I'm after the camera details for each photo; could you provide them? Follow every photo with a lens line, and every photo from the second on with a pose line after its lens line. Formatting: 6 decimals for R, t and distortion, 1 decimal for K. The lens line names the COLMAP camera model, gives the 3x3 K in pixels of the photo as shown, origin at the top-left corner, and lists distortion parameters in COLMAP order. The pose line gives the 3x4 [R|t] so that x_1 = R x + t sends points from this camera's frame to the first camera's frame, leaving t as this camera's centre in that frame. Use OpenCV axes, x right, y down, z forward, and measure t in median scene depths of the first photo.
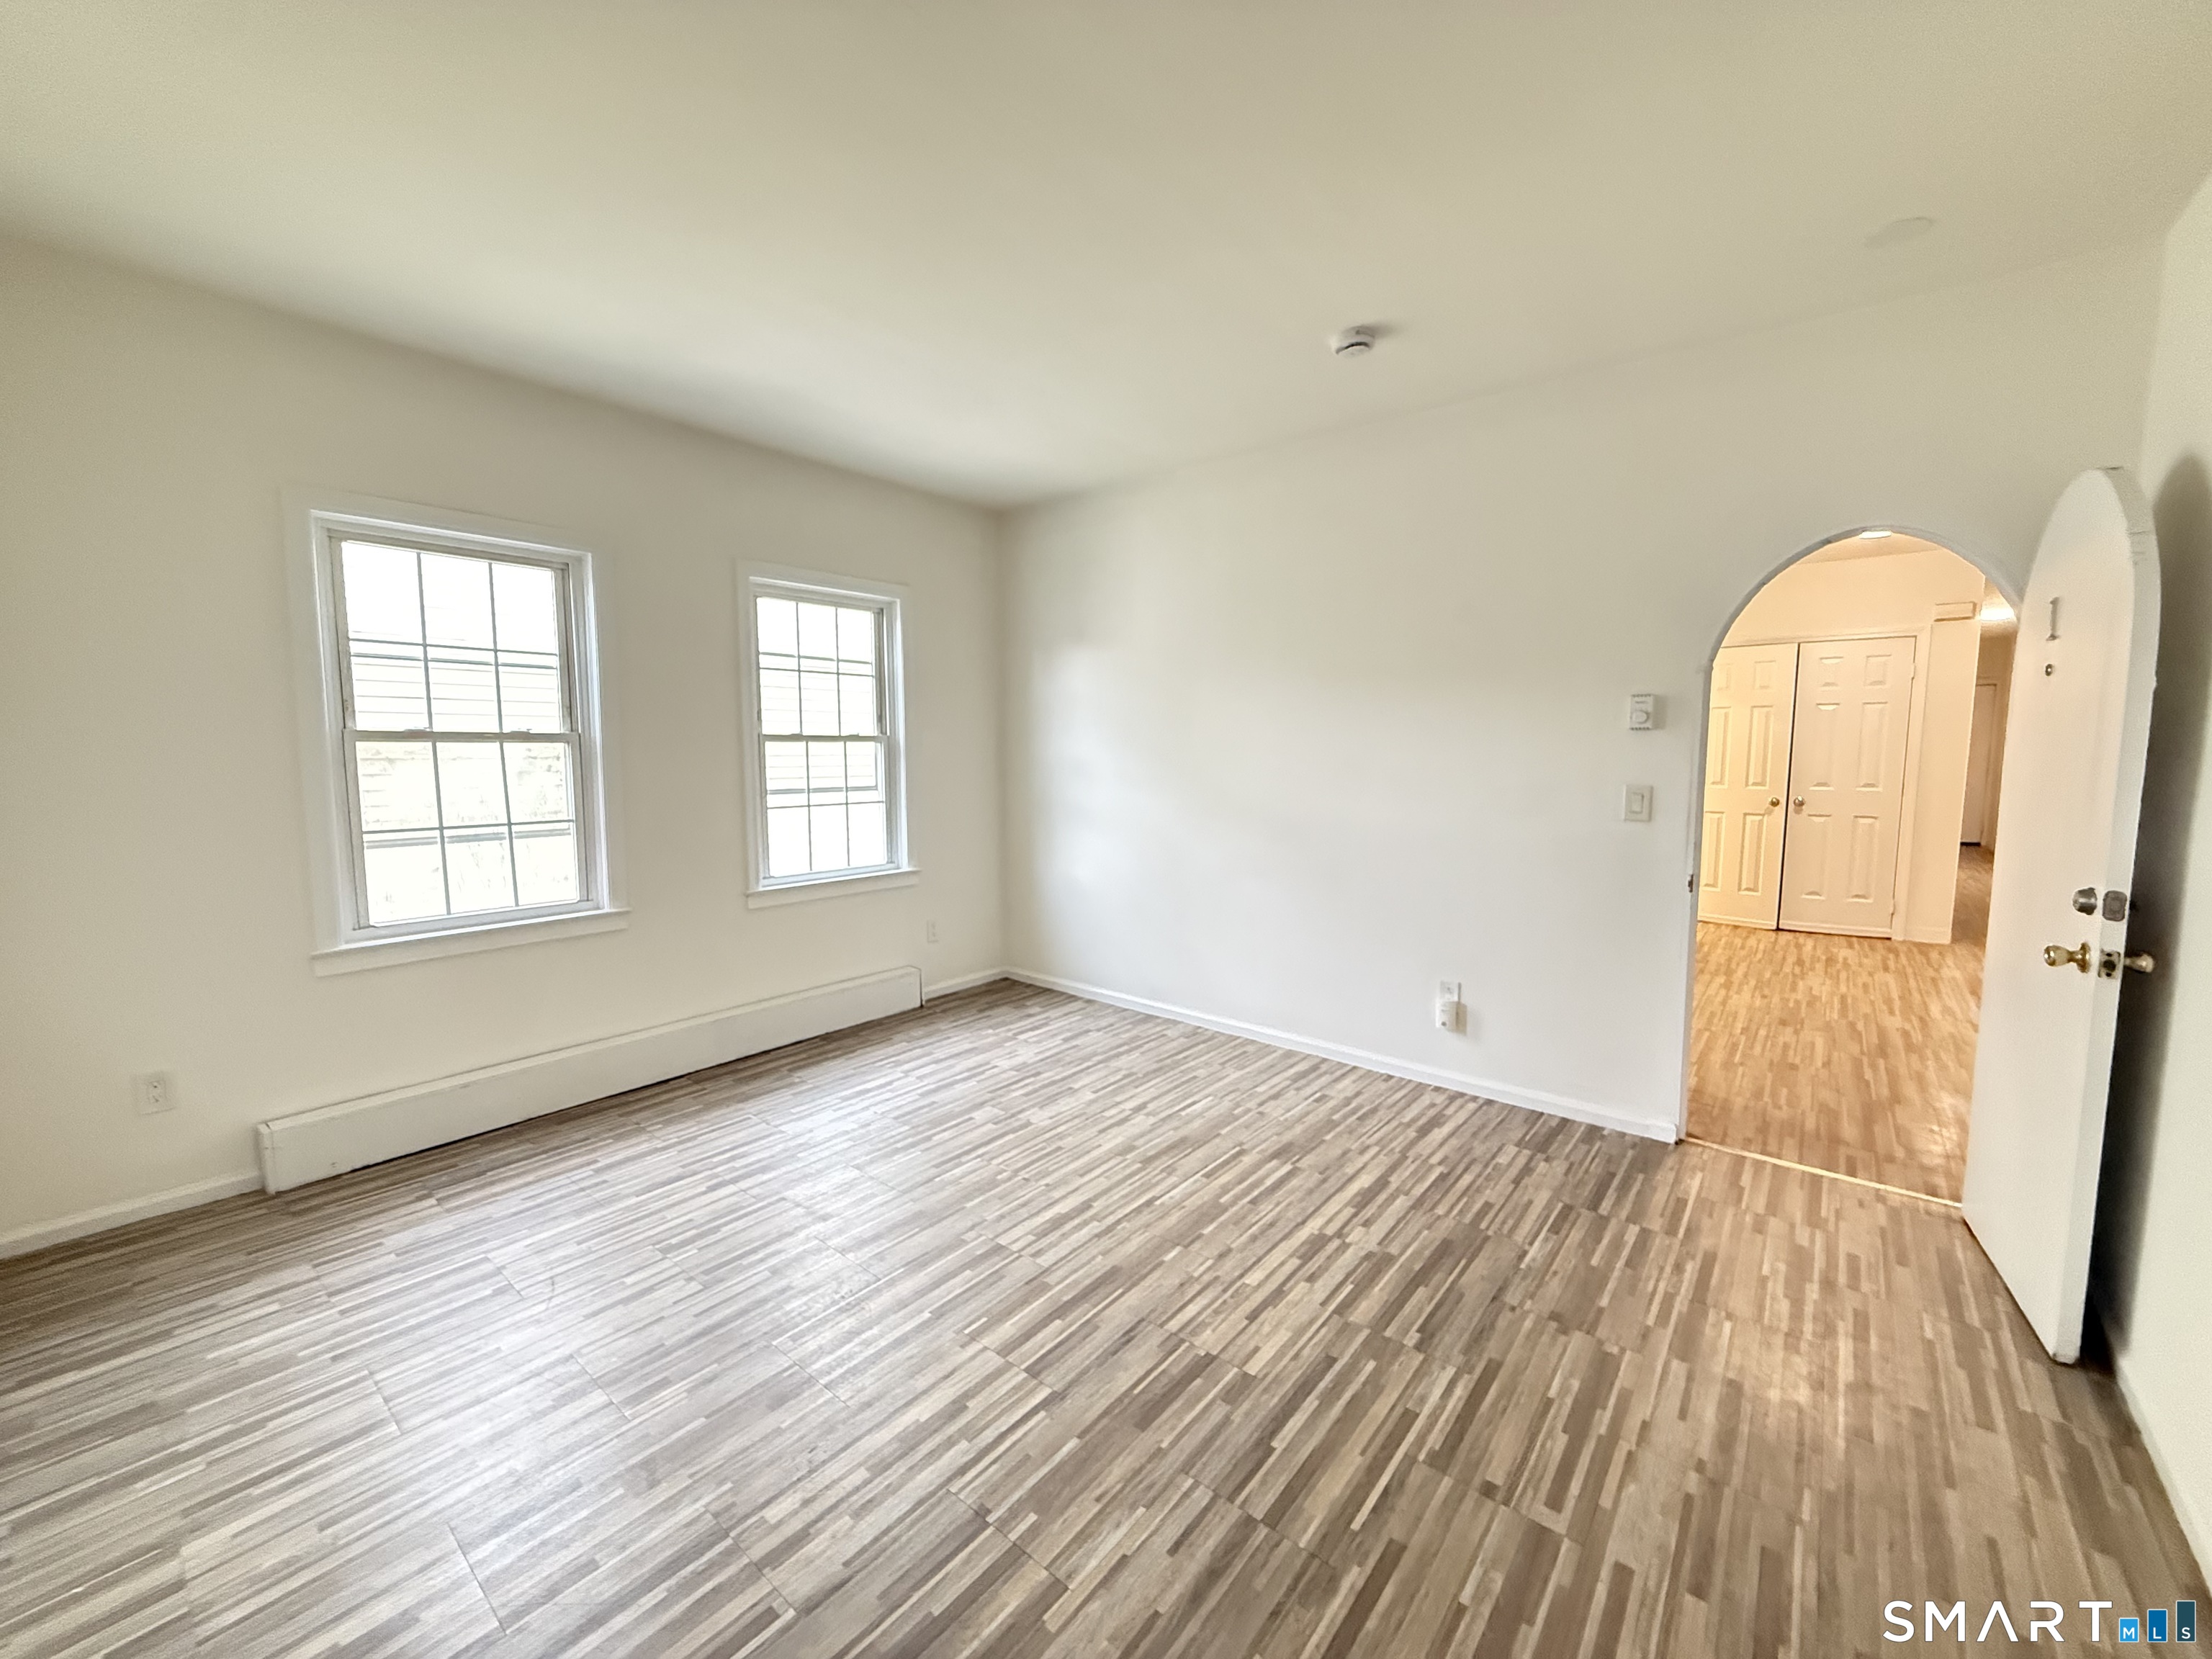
lens RADIAL K [[886.7, 0, 1101.3], [0, 886.7, 825.4], [0, 0, 1]] dist [-0.001148, -0.000086]
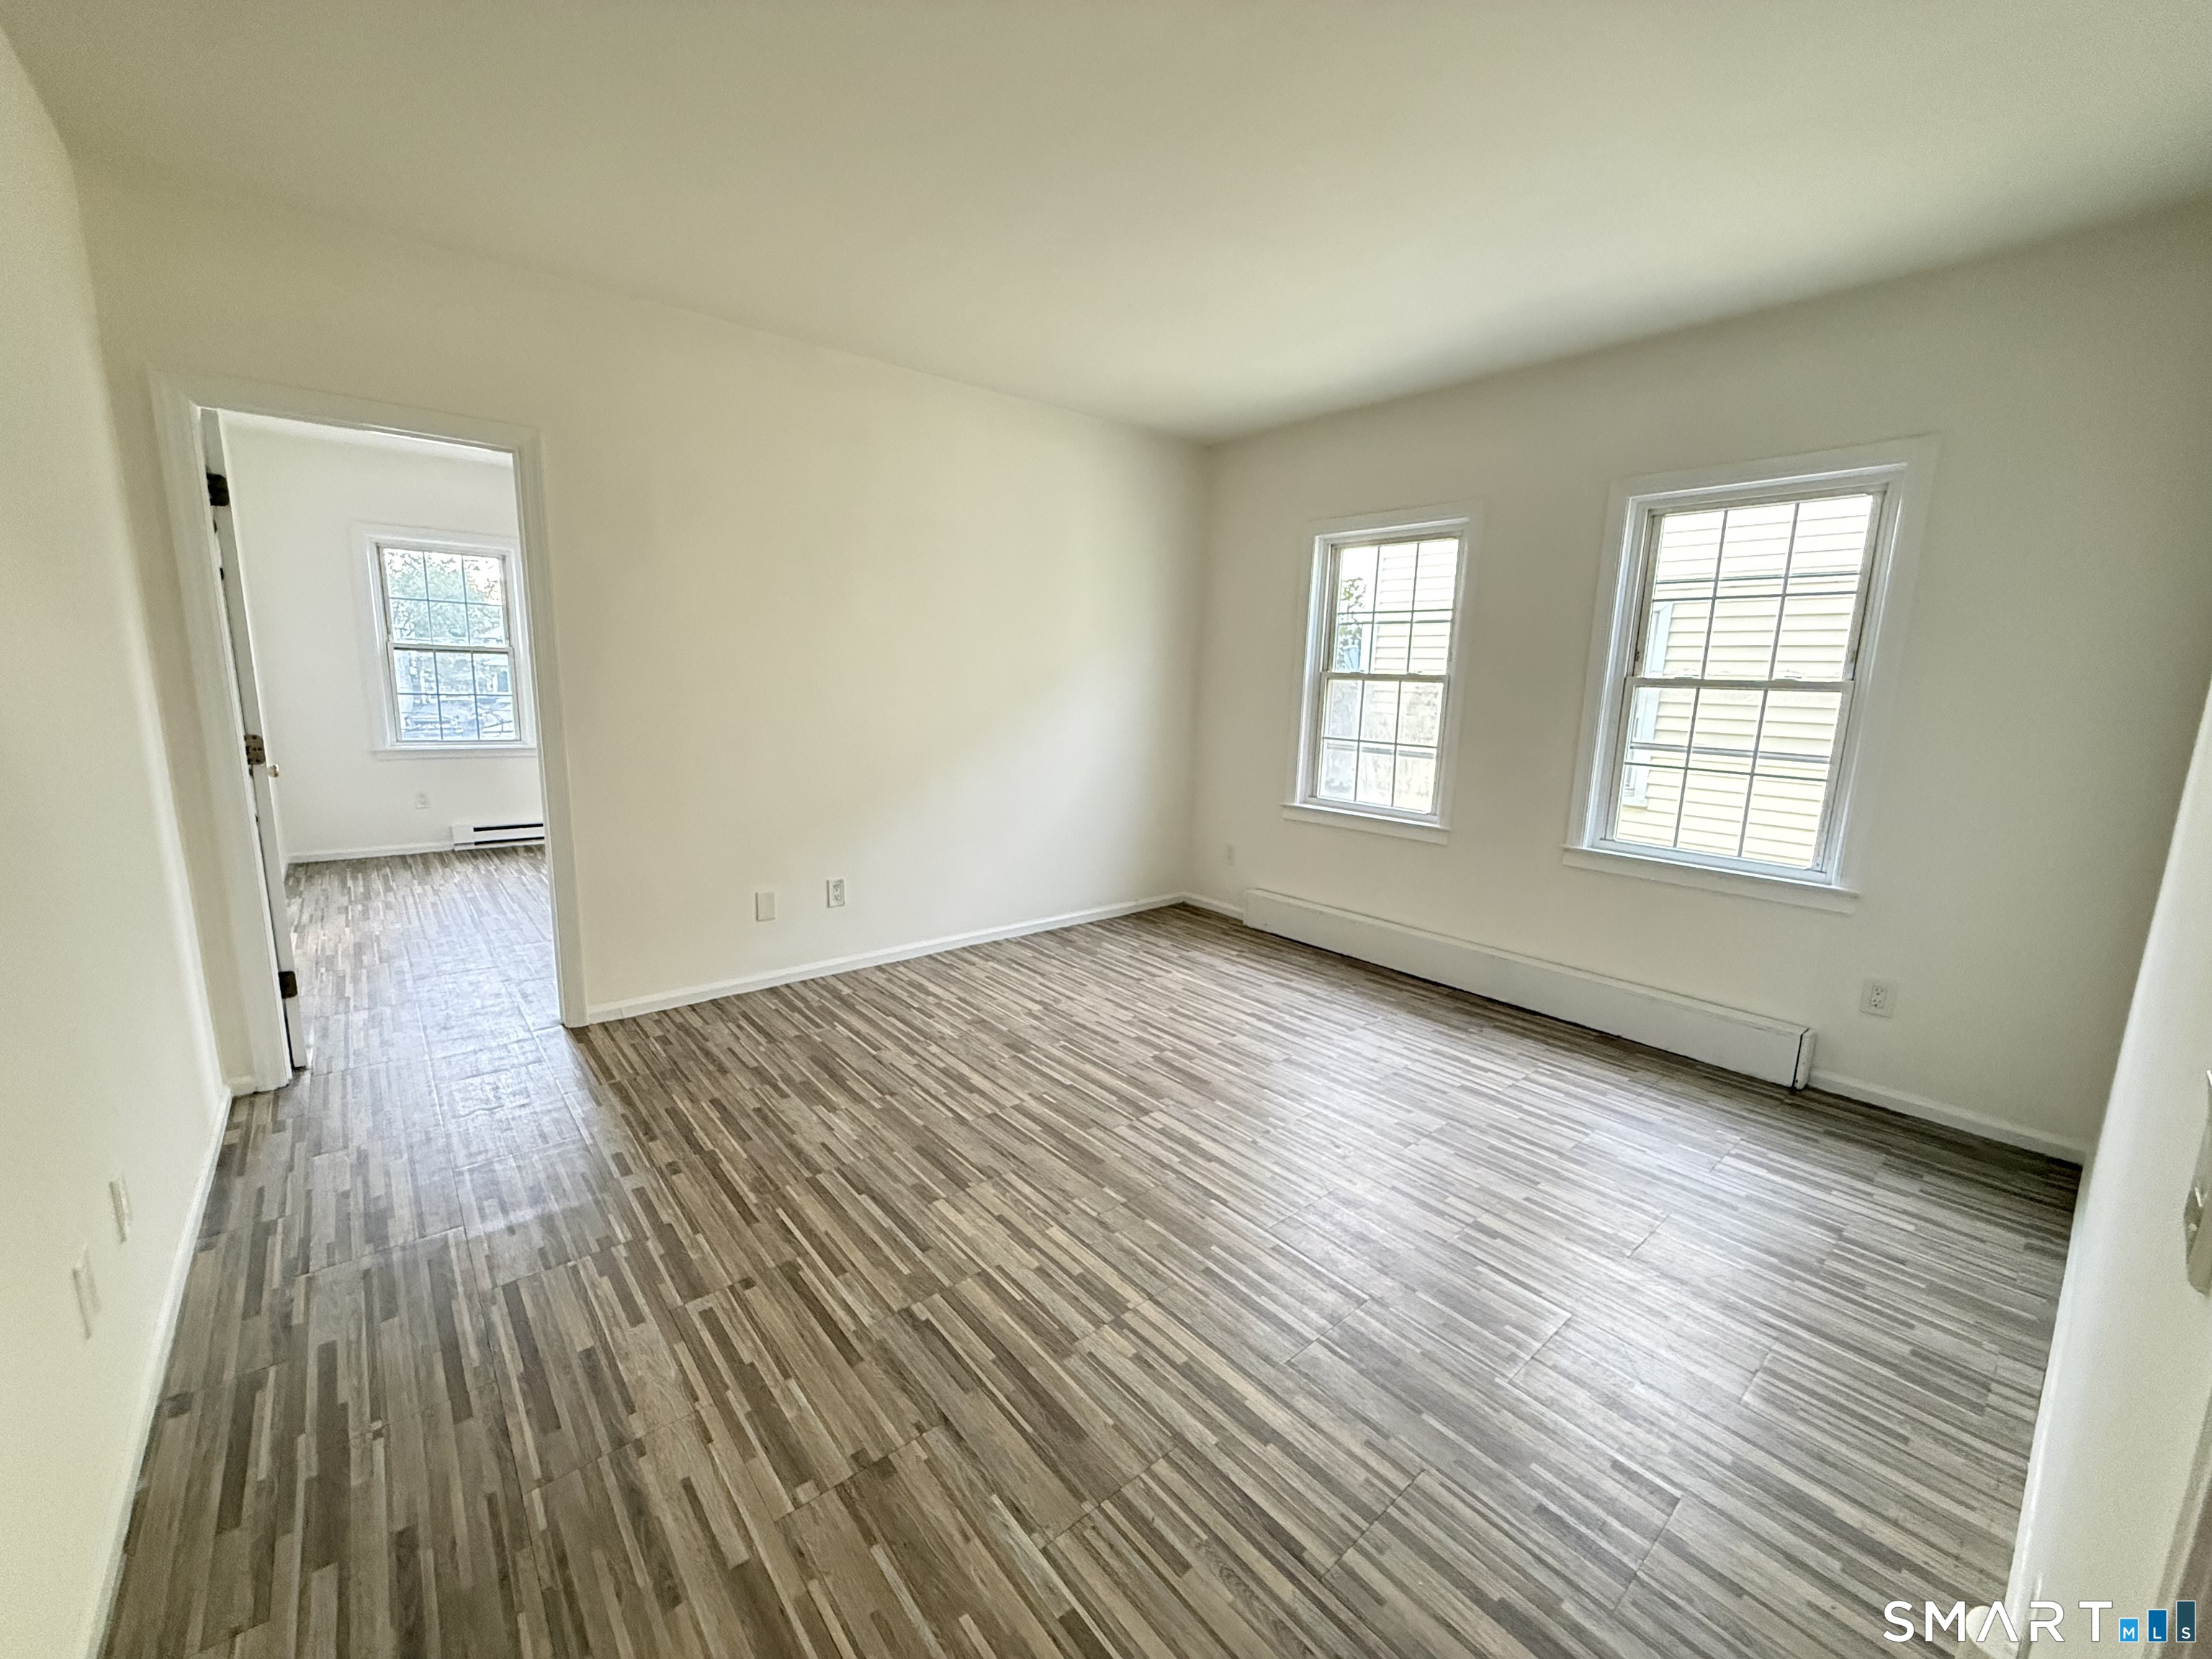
lens RADIAL K [[886.7, 0, 1101.8], [0, 886.7, 835.3], [0, 0, 1]] dist [-0.001148, -0.000086]
pose [[-0.180125, 0.172116, -0.968468, 0.936748], [-0.114342, 0.974234, 0.194407, -0.099364], [0.976975, 0.145754, -0.155804, 1.033599]]
